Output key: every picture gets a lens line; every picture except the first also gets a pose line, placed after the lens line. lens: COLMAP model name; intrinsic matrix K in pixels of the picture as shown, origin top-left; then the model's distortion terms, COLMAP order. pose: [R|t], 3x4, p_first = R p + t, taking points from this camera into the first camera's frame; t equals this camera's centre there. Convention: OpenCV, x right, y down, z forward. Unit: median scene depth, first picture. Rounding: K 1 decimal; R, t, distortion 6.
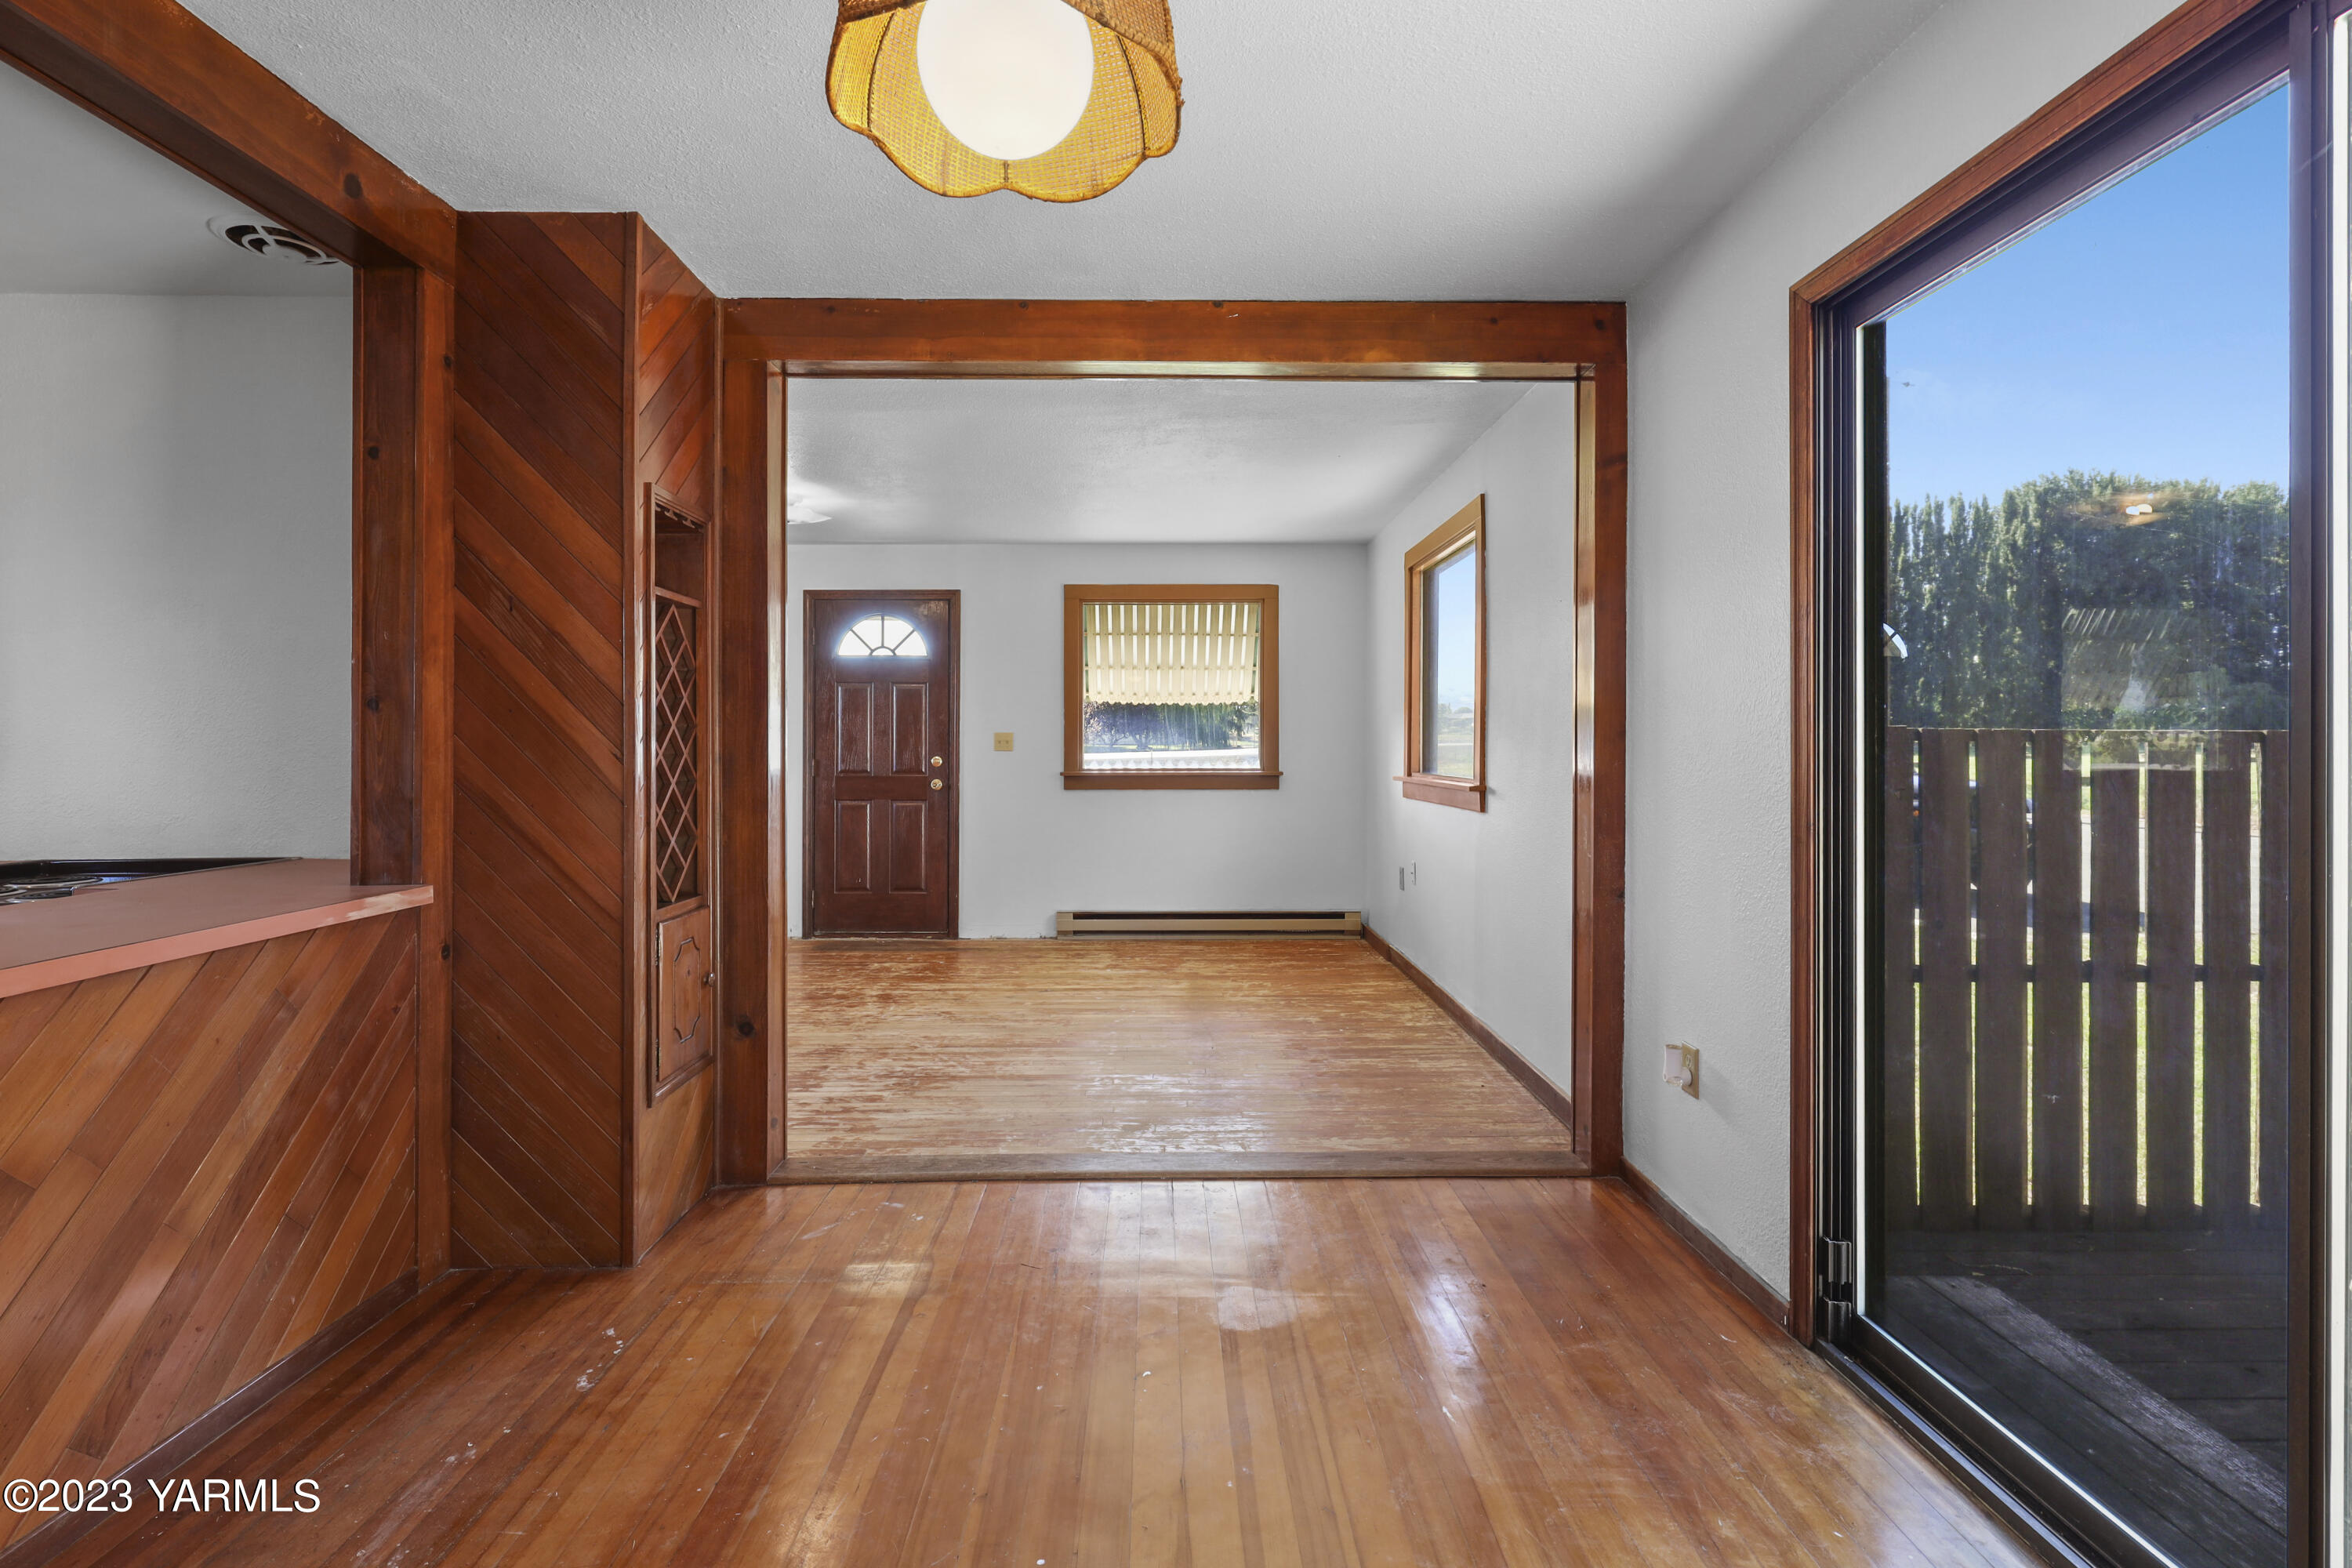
lens RADIAL K [[1071.7, 0, 1171.8], [0, 1071.7, 727.1], [0, 0, 1]] dist [-0.001719, 0.000390]
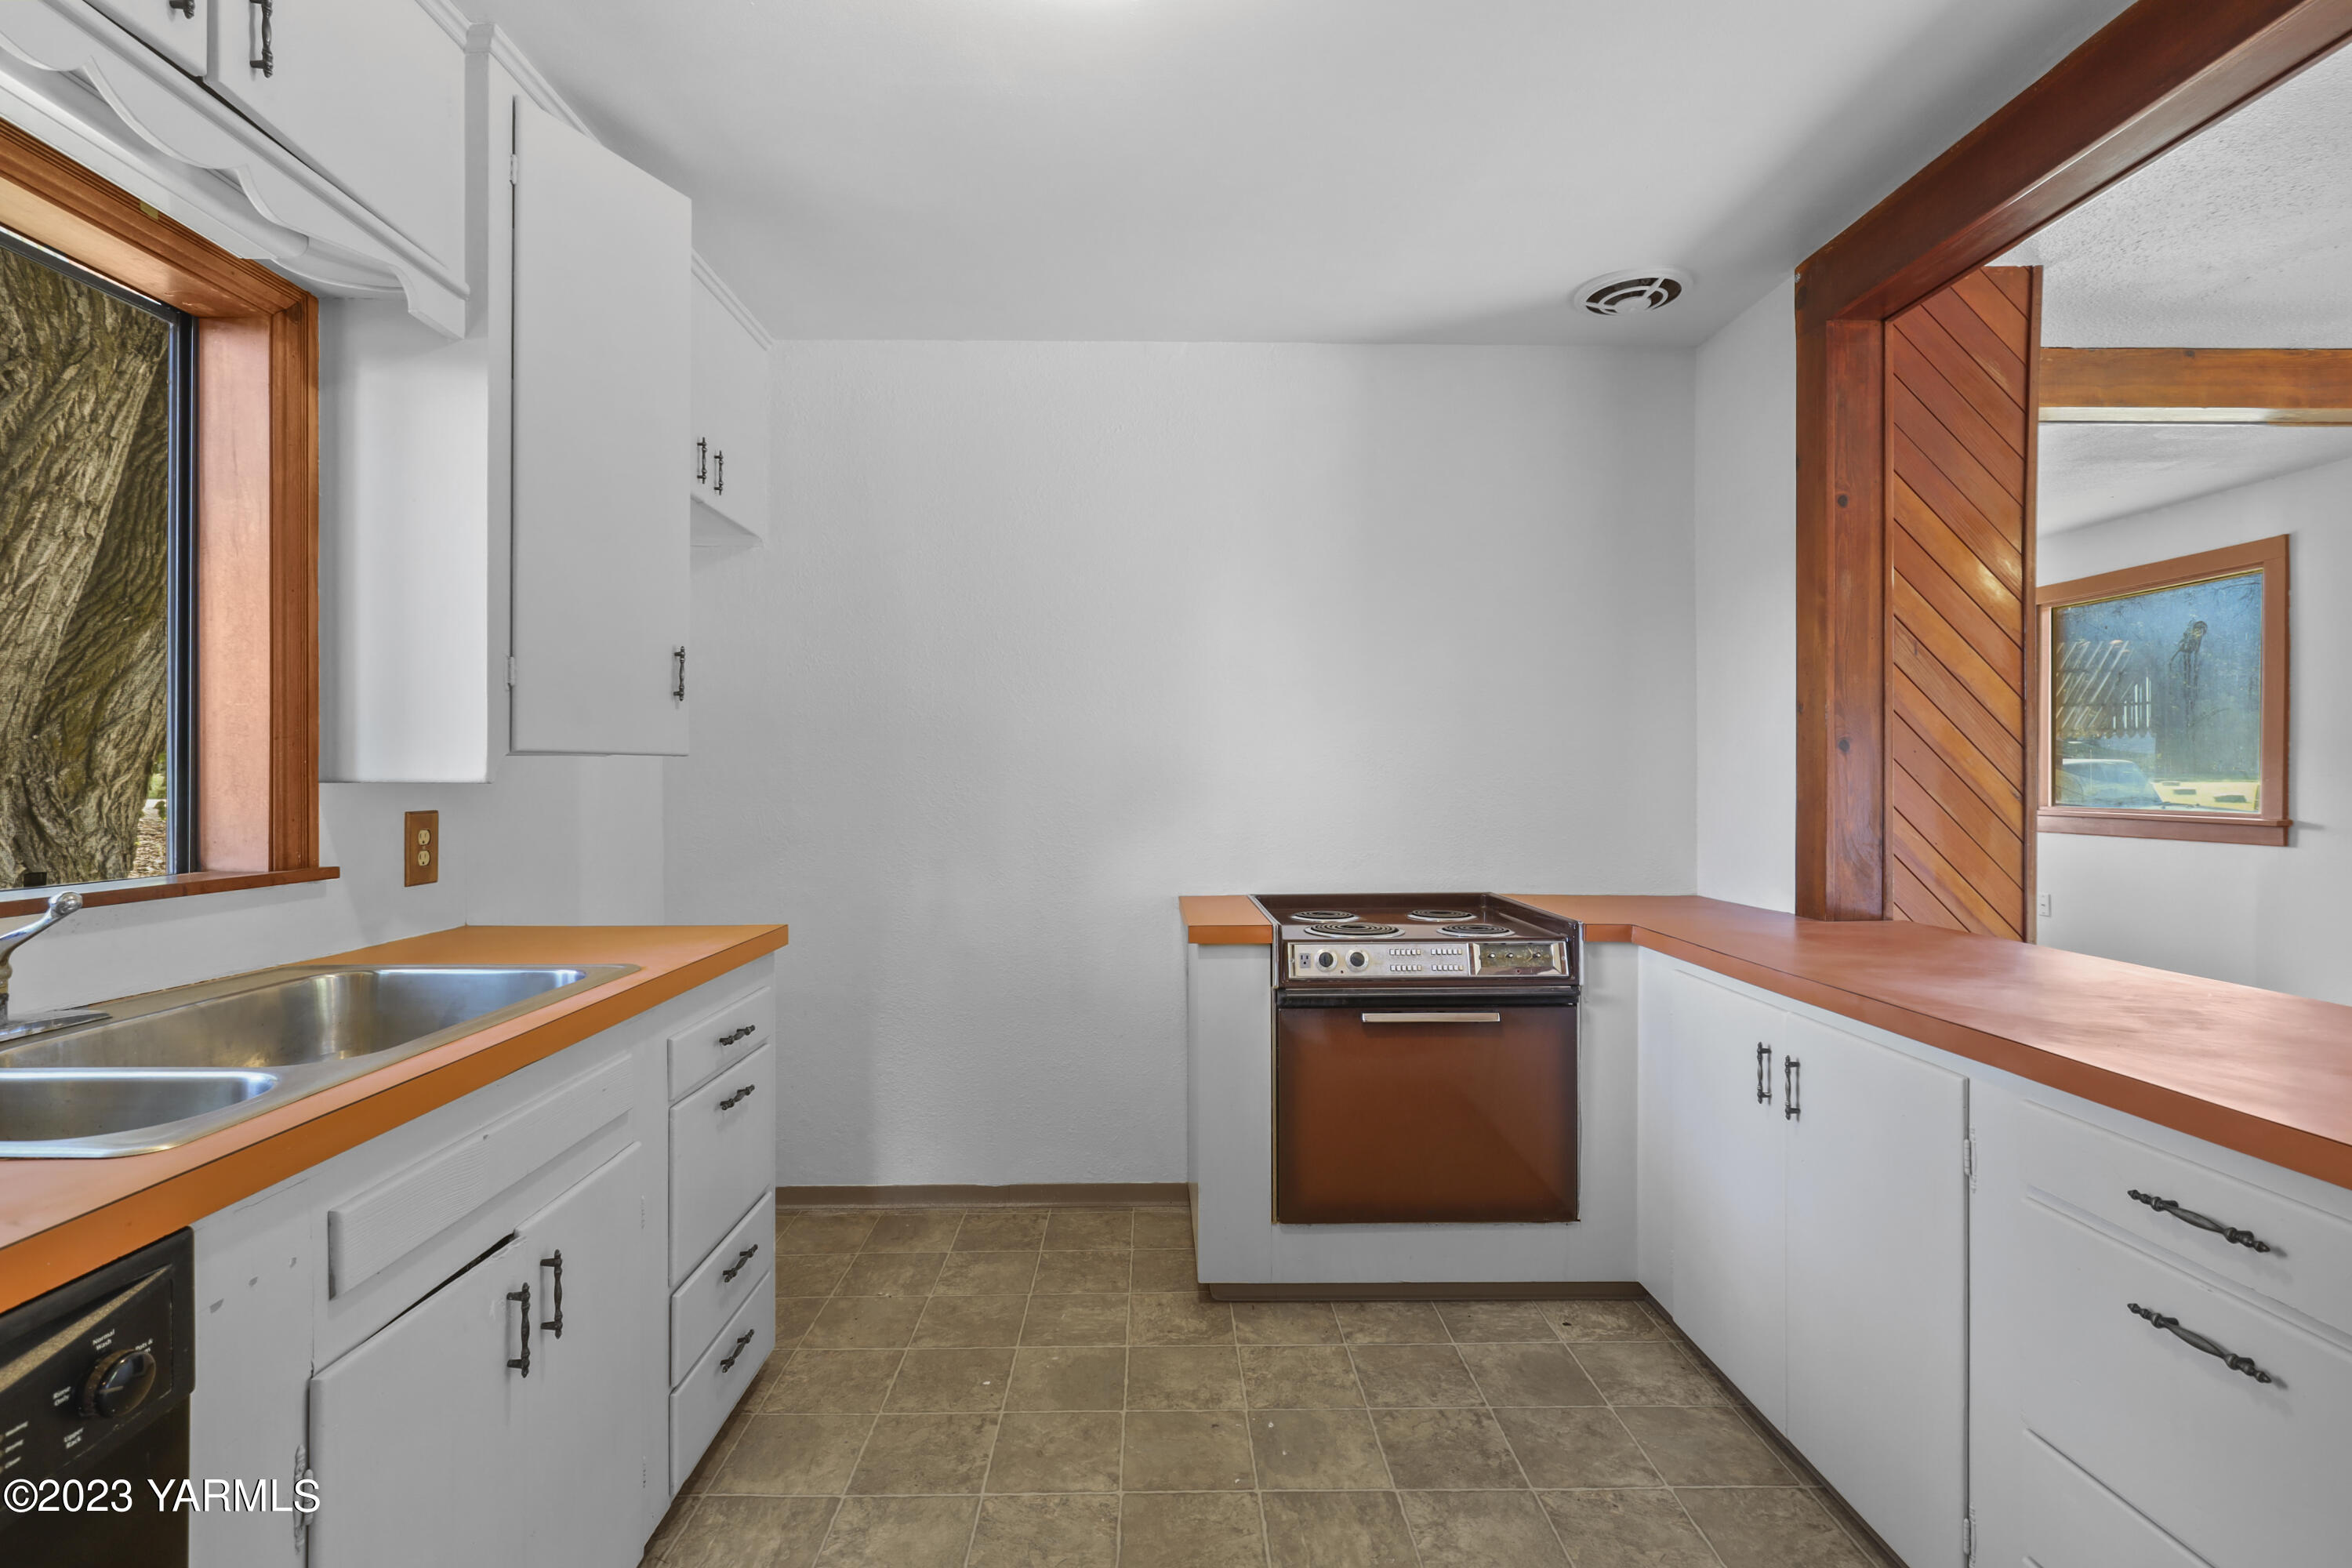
lens RADIAL K [[1071.7, 0, 1168.8], [0, 1071.7, 776.4], [0, 0, 1]] dist [-0.001719, 0.000390]
pose [[0.999989, -0.004151, -0.002341, -1.118838], [0.004160, 0.999984, 0.003806, 0.004282], [0.002325, -0.003815, 0.999990, -0.033258]]
